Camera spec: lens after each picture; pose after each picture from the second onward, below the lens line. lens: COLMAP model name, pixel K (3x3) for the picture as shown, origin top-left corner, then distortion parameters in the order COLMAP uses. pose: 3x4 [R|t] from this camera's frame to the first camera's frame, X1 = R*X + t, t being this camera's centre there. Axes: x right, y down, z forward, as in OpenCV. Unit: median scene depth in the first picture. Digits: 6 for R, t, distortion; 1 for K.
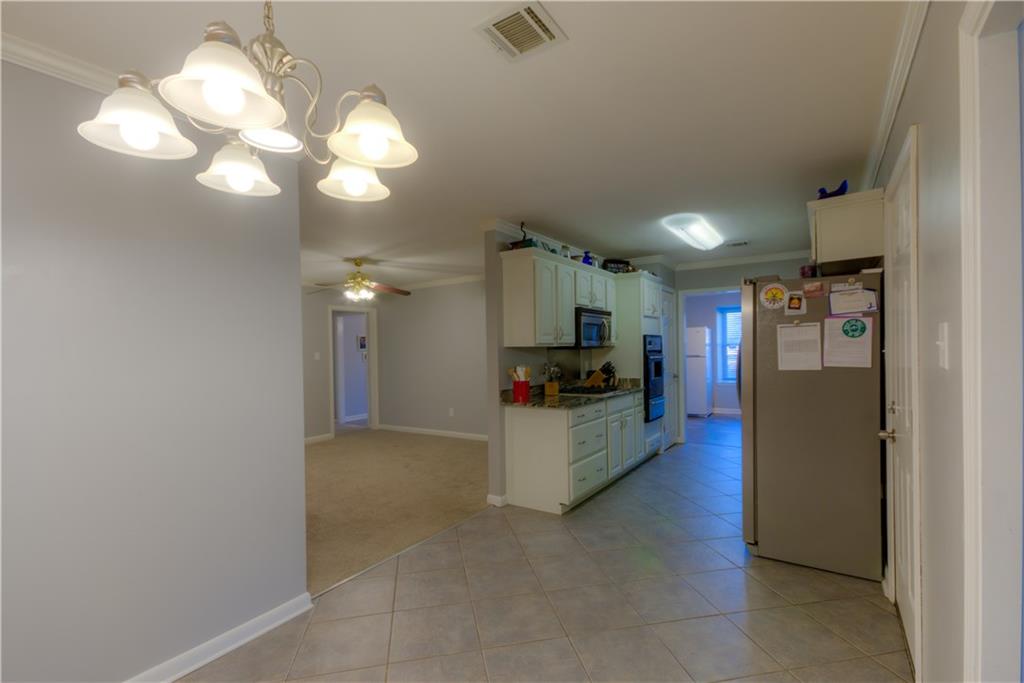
lens RADIAL K [[467.0, 0, 511.7], [0, 467.0, 349.9], [0, 0, 1]] dist [0.000321, -0.000045]
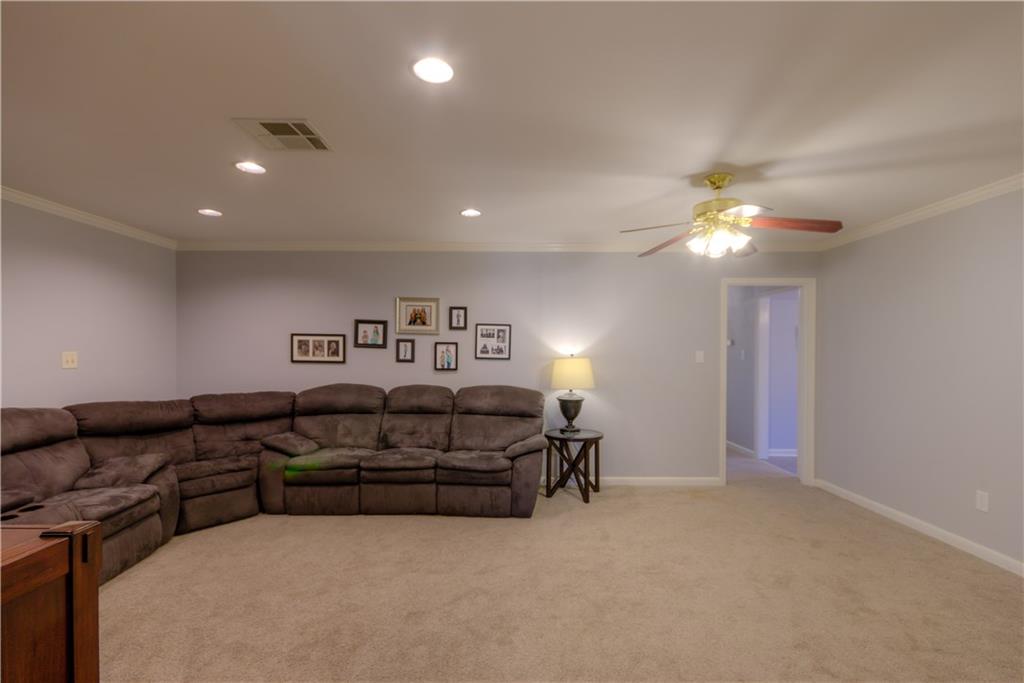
lens RADIAL K [[478.9, 0, 485.8], [0, 478.9, 349.5], [0, 0, 1]] dist [-0.000424, -0.000558]
pose [[0.544047, 0.026389, -0.838640, -0.016450], [-0.018092, 0.999642, 0.019718, -0.005918], [0.838860, 0.004445, 0.544329, 0.476974]]
